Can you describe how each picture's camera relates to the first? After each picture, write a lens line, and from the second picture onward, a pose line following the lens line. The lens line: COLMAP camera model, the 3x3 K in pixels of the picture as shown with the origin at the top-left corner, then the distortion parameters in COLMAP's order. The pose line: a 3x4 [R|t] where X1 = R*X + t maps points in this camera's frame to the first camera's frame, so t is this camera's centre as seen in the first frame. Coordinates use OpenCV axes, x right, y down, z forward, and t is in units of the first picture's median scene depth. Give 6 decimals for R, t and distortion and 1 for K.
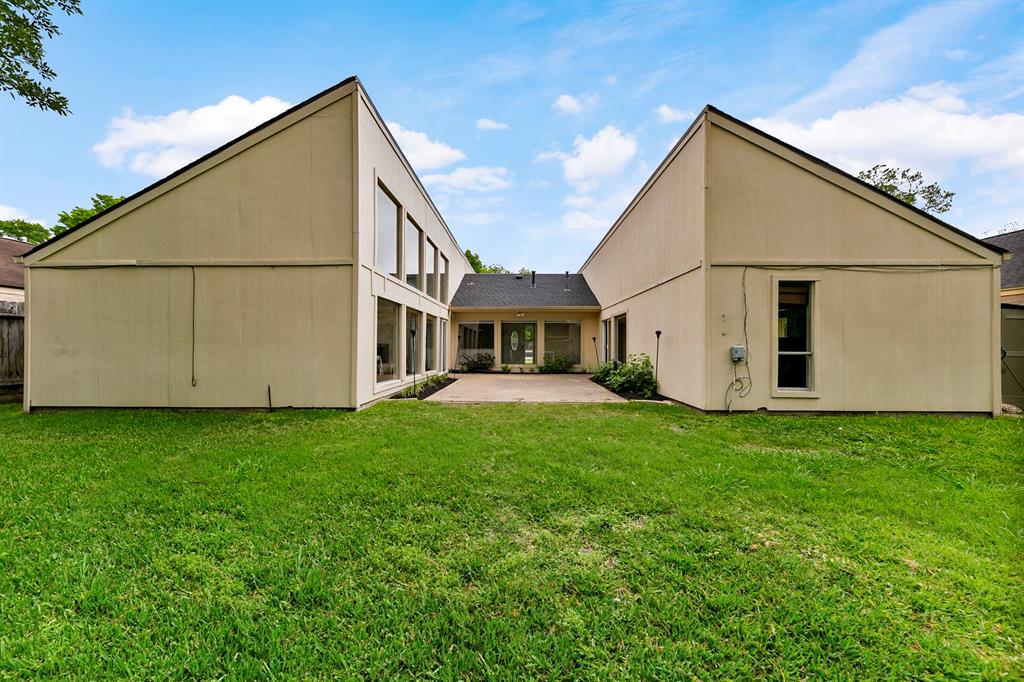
lens RADIAL K [[354.7, 0, 516.7], [0, 354.7, 342.9], [0, 0, 1]] dist [0.015740, -0.005733]
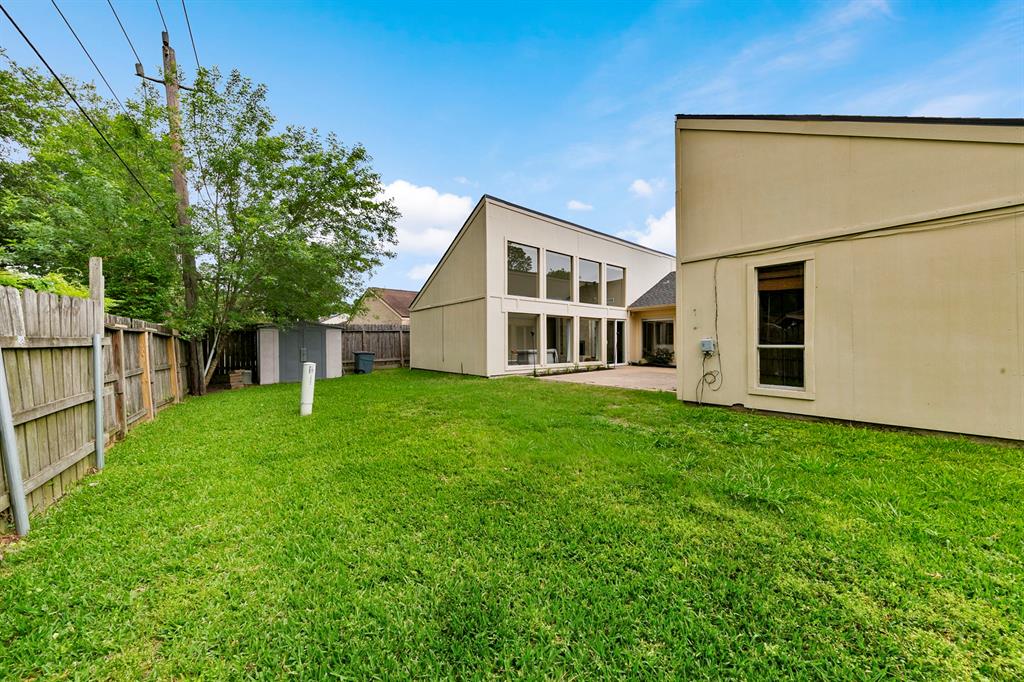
lens RADIAL K [[354.7, 0, 516.7], [0, 354.7, 342.9], [0, 0, 1]] dist [0.015740, -0.005733]
pose [[0.651667, -0.006050, -0.758481, 1.019809], [0.012078, 0.999924, 0.002401, 0.010303], [0.758409, -0.010725, 0.651691, -0.061763]]
